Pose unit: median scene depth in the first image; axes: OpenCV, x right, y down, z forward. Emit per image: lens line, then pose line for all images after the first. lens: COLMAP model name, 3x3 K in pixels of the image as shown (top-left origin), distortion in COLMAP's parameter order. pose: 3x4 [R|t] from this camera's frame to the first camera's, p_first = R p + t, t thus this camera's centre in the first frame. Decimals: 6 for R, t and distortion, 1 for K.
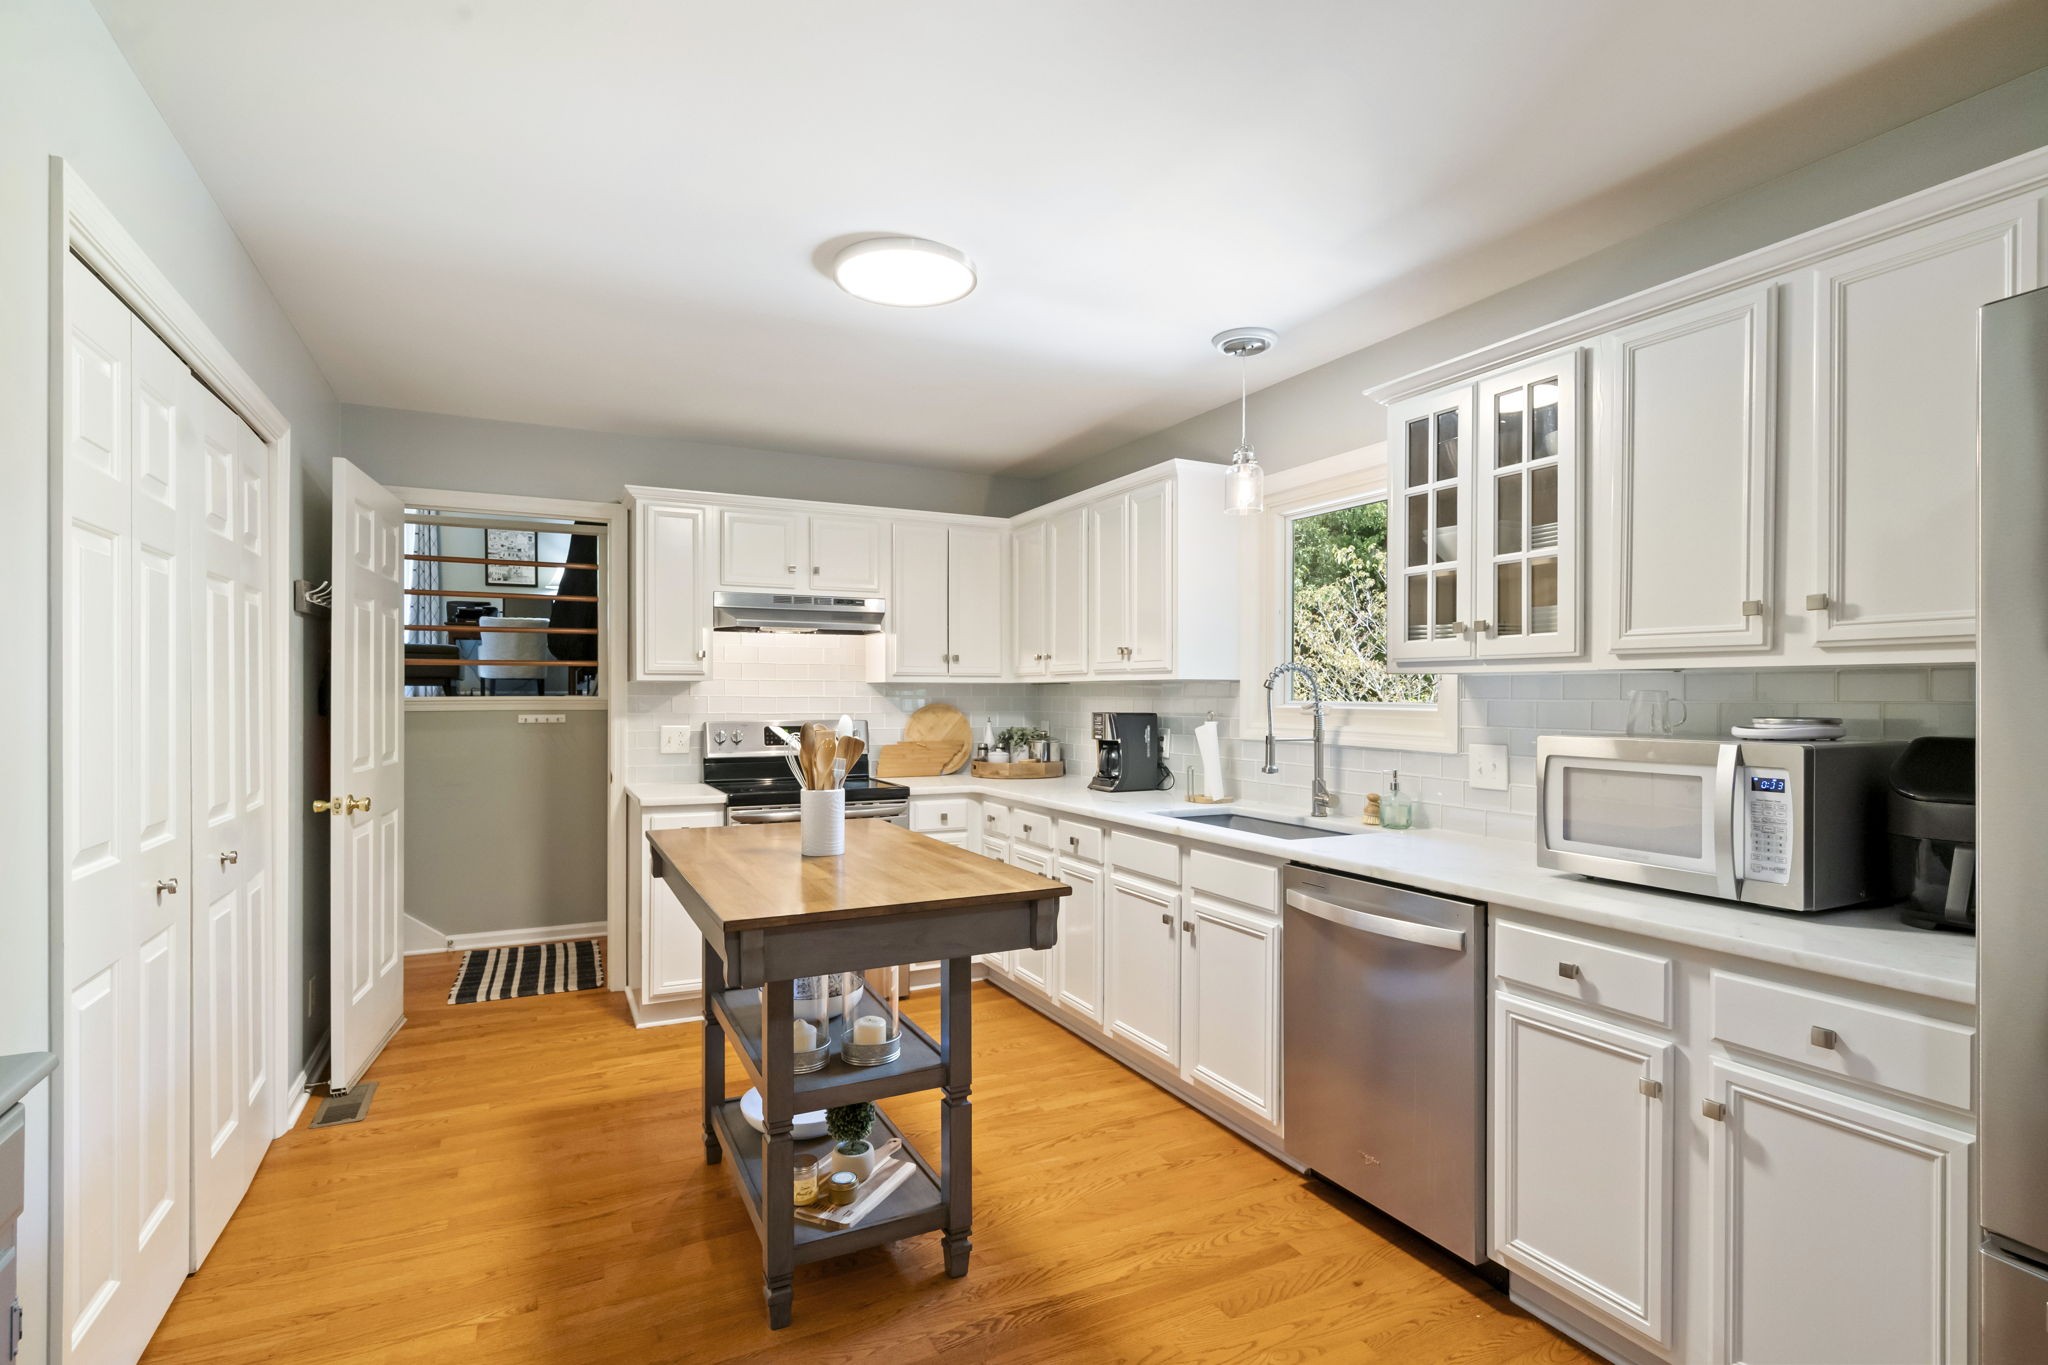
lens RADIAL K [[994.8, 0, 1024.3], [0, 994.8, 696.6], [0, 0, 1]] dist [0.000088, -0.000118]
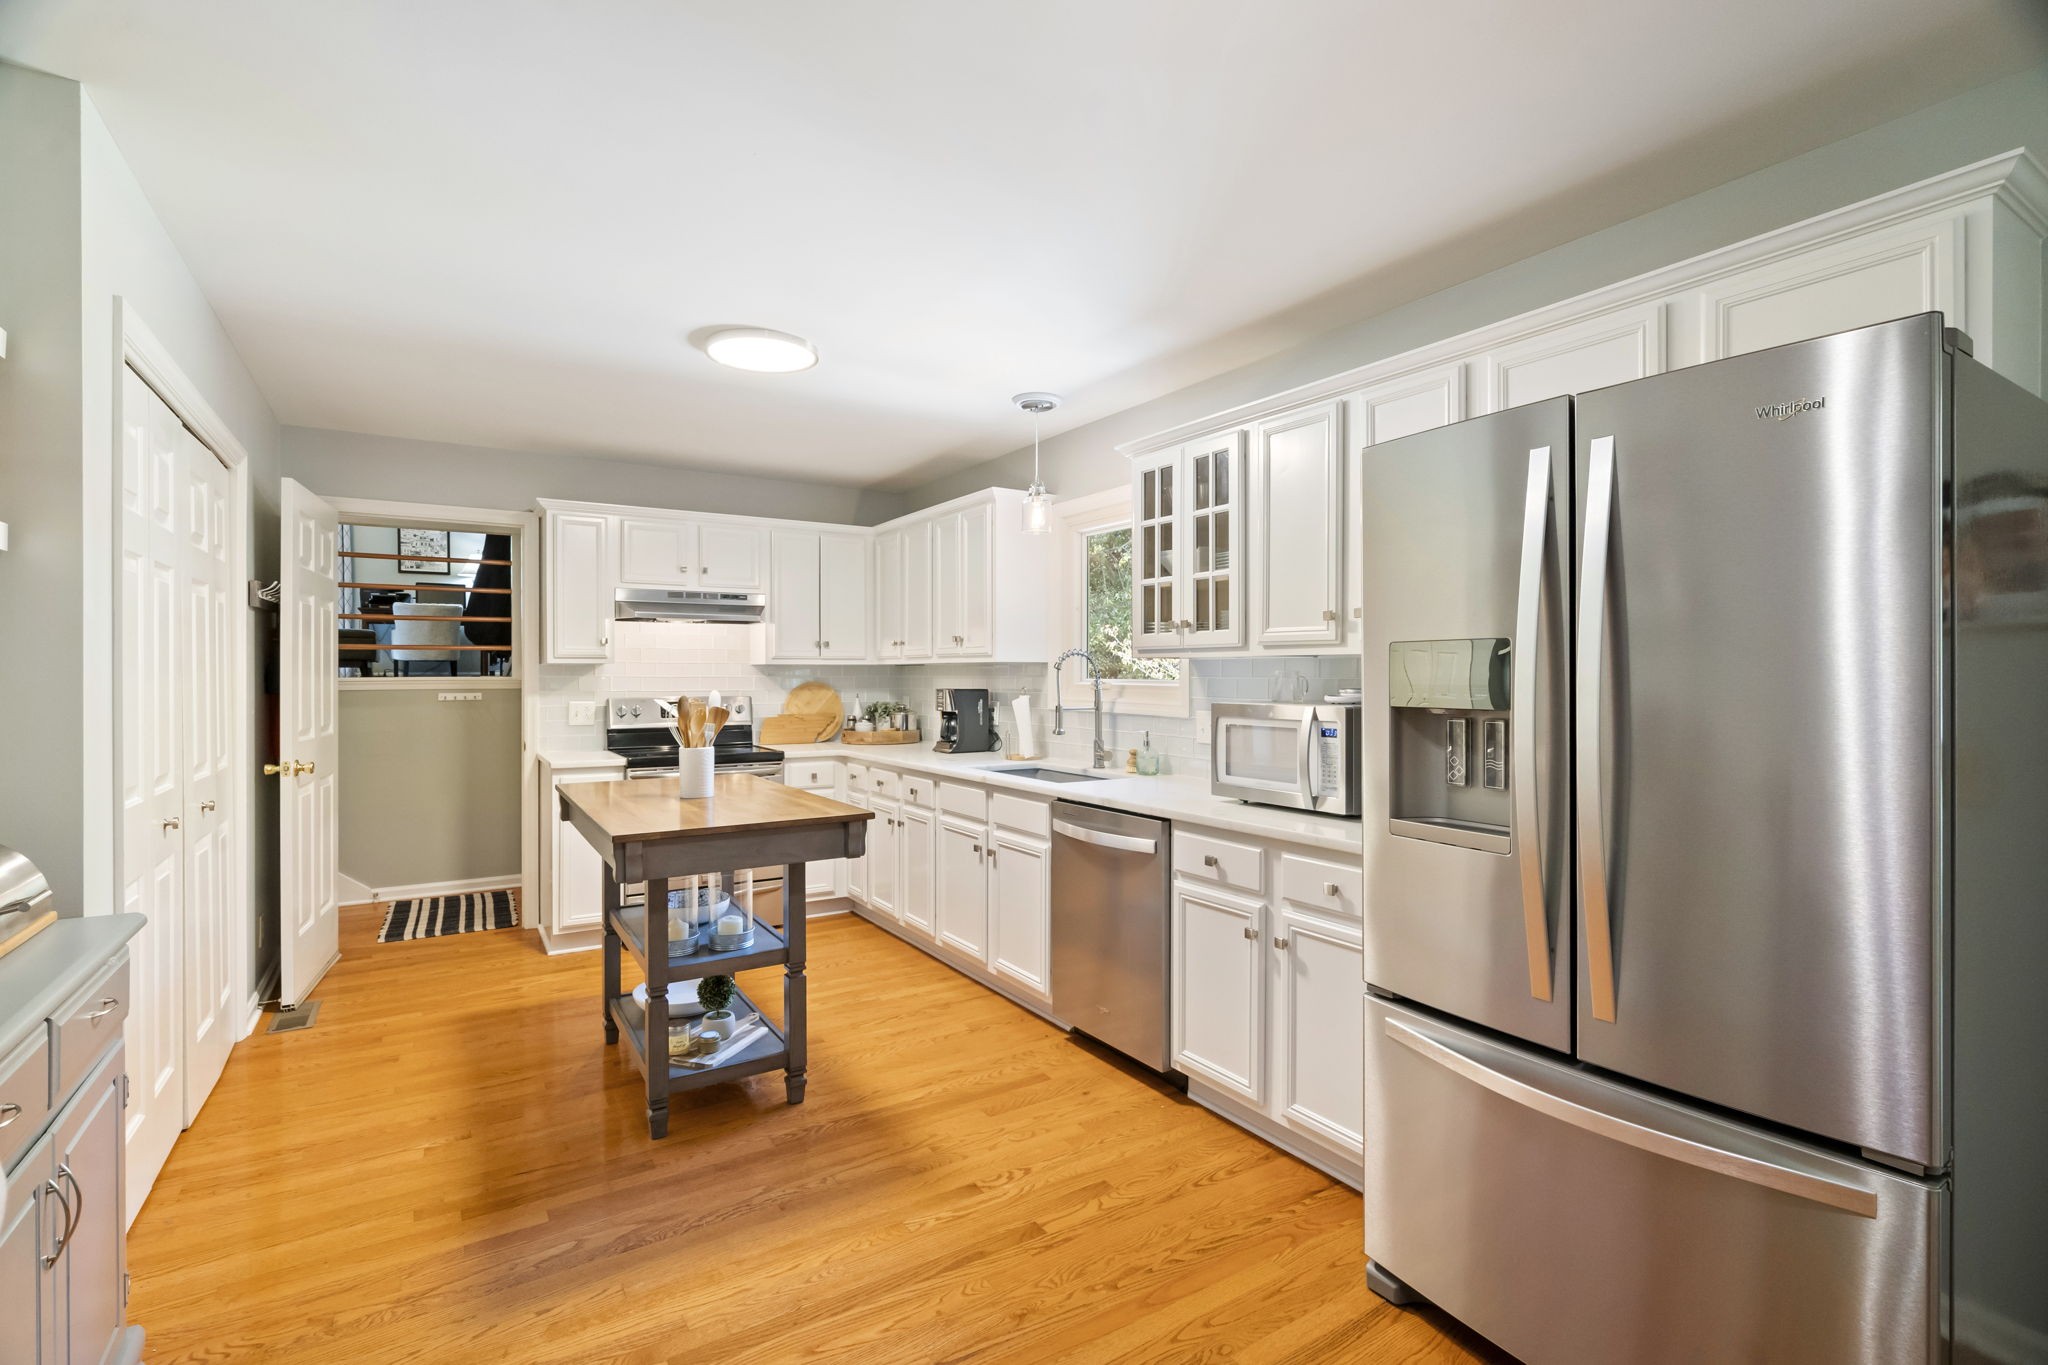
lens RADIAL K [[938.3, 0, 1025.6], [0, 938.3, 677.7], [0, 0, 1]] dist [-0.000962, 0.000214]
pose [[0.994981, -0.002622, 0.100033, 0.067098], [0.002464, 0.999996, 0.001702, 0.000584], [-0.100037, -0.001447, 0.994983, -0.172798]]
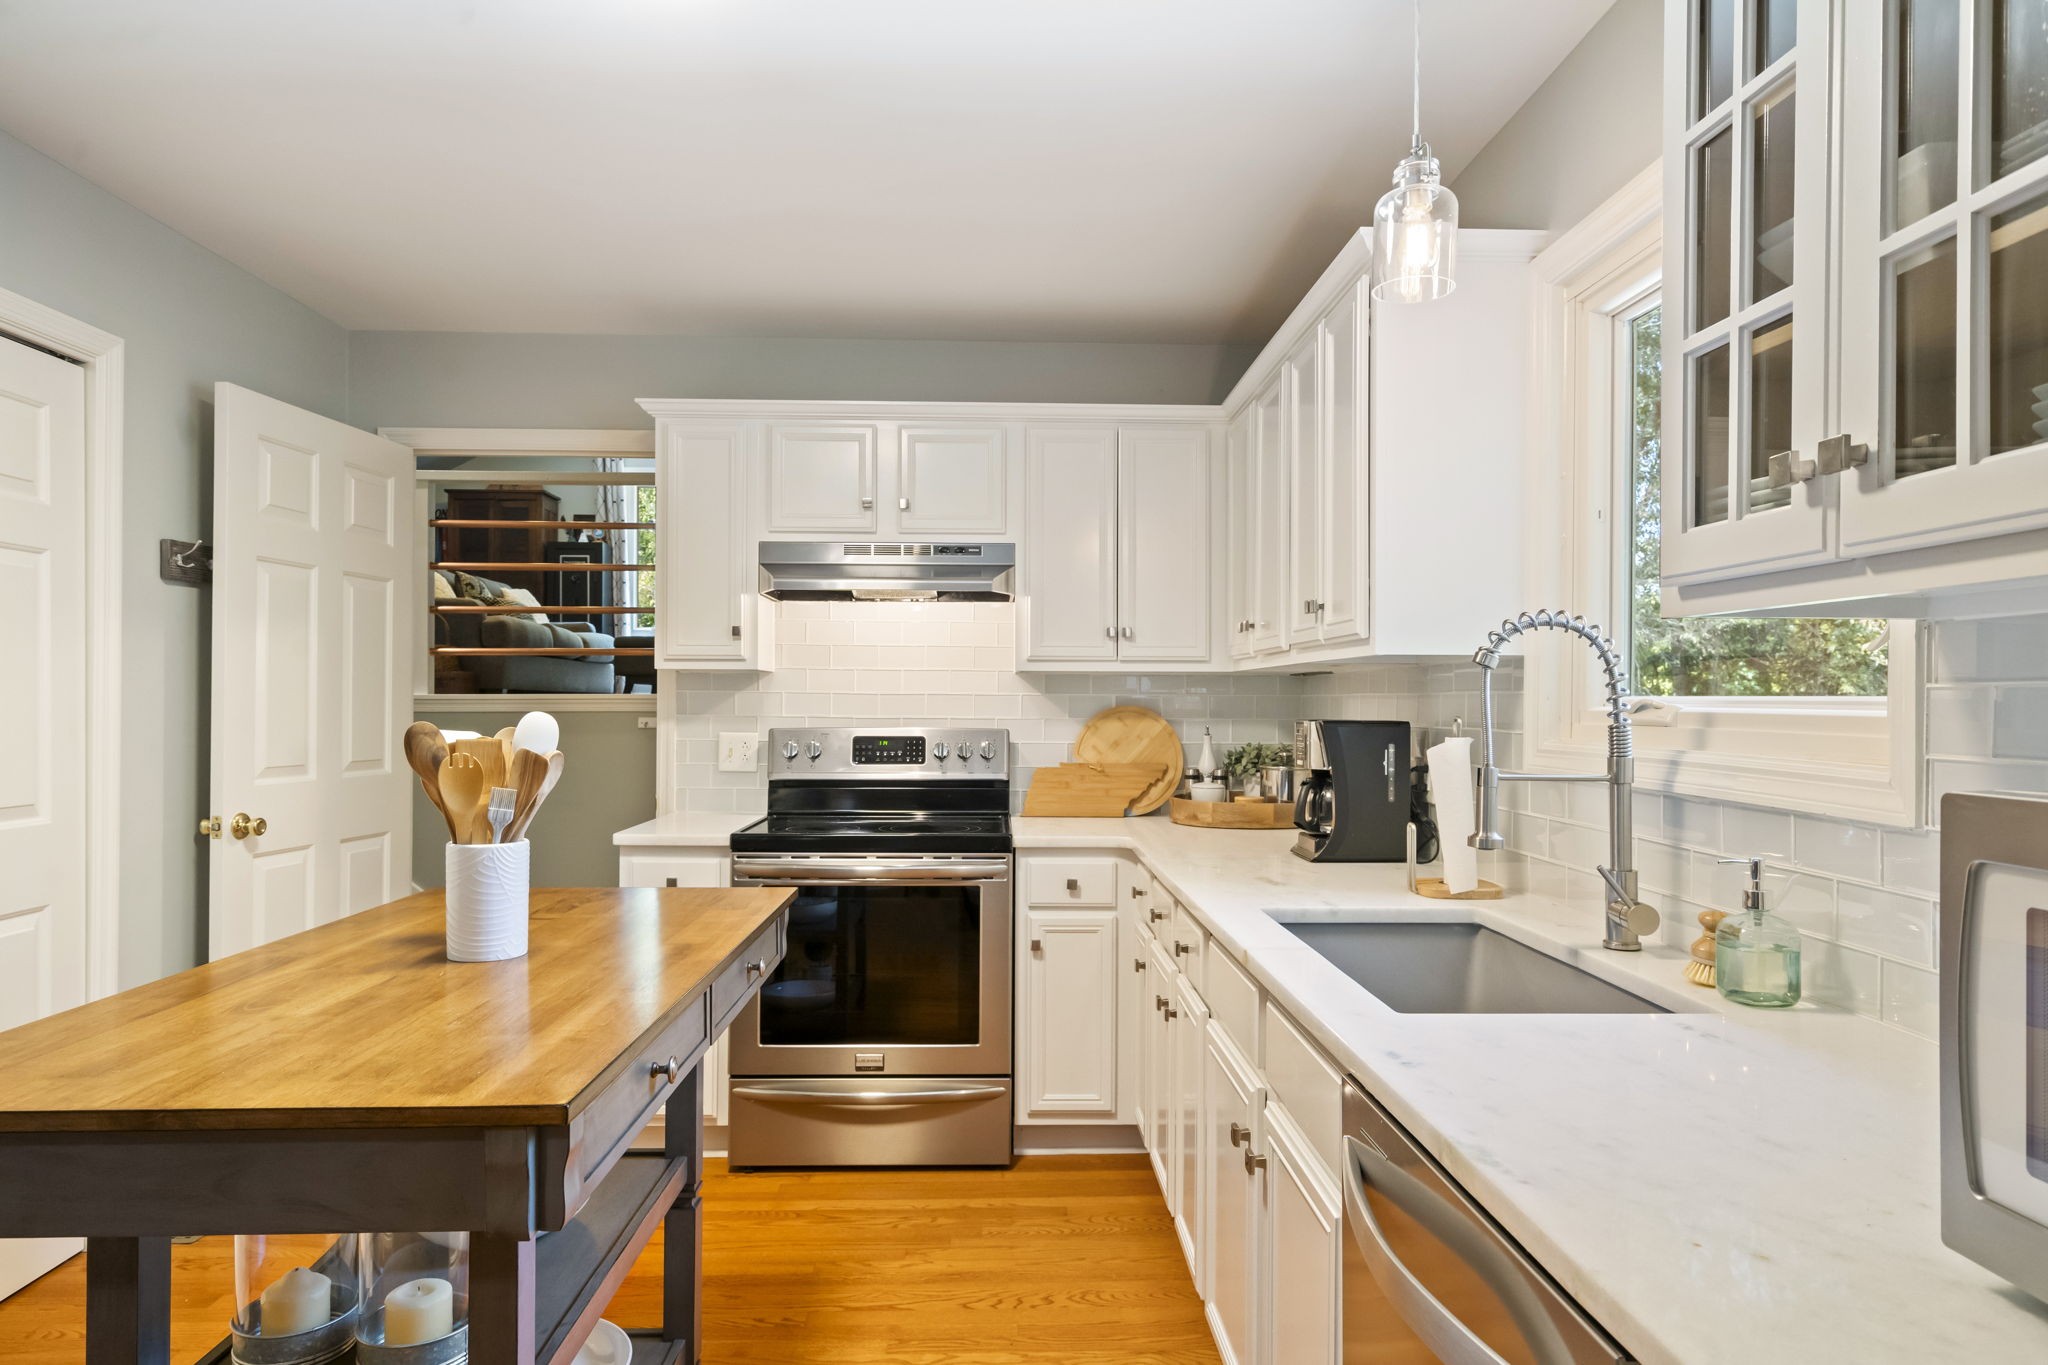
lens RADIAL K [[1223.4, 0, 1029.9], [0, 1223.4, 691.9], [0, 0, 1]] dist [0.000319, -0.000352]
pose [[0.907765, -0.000558, -0.419479, 0.240047], [-0.004250, 0.999936, -0.010526, 0.008863], [0.419458, 0.011338, 0.907704, 0.320519]]
